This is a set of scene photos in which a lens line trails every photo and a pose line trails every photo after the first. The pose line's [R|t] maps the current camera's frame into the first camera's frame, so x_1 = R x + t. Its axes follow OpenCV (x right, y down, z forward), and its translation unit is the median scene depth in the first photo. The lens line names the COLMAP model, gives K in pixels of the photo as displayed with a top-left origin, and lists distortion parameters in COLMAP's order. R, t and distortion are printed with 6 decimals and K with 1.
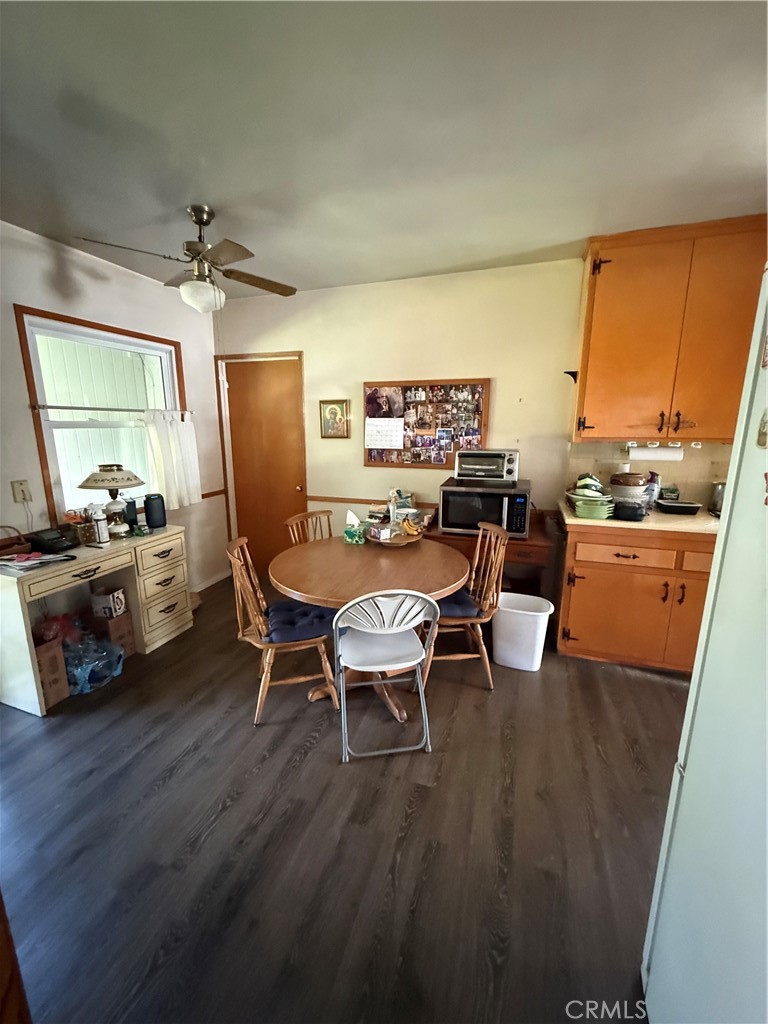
lens RADIAL K [[407.4, 0, 381.3], [0, 407.4, 510.0], [0, 0, 1]] dist [0.000552, 0.000035]
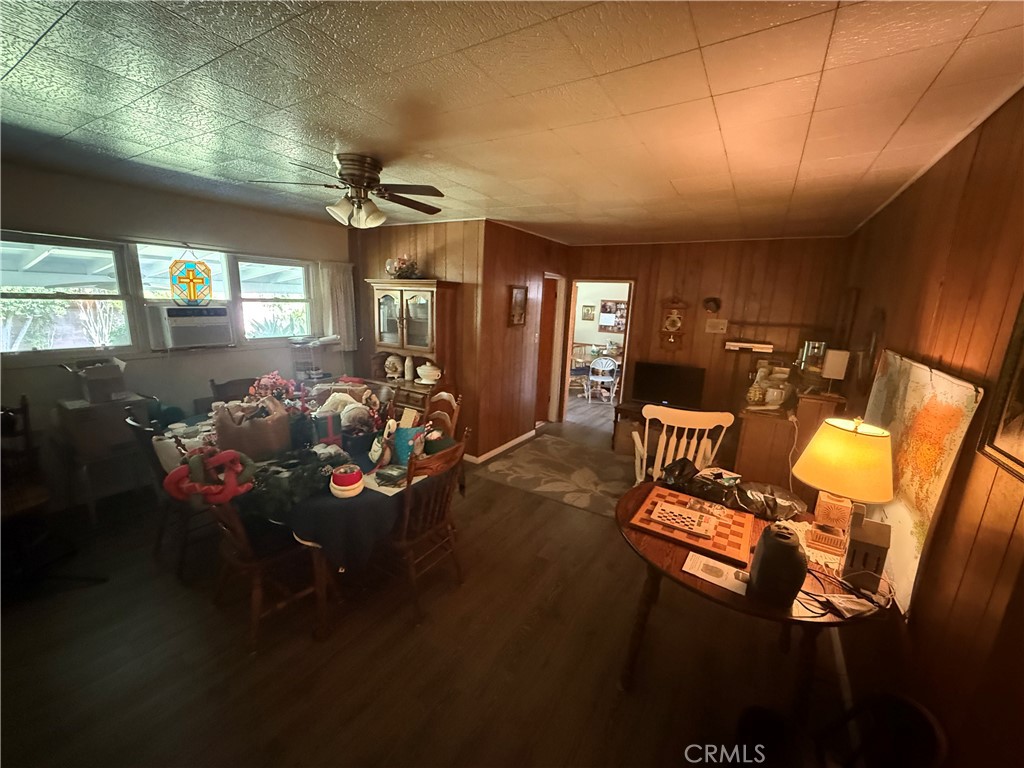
lens RADIAL K [[407.4, 0, 512.9], [0, 407.4, 386.9], [0, 0, 1]] dist [0.000552, 0.000035]
pose [[0.969707, 0.085835, -0.228693, 0.055496], [-0.084996, 0.996289, 0.013535, 0.264295], [0.229006, 0.006313, 0.973405, -1.716751]]
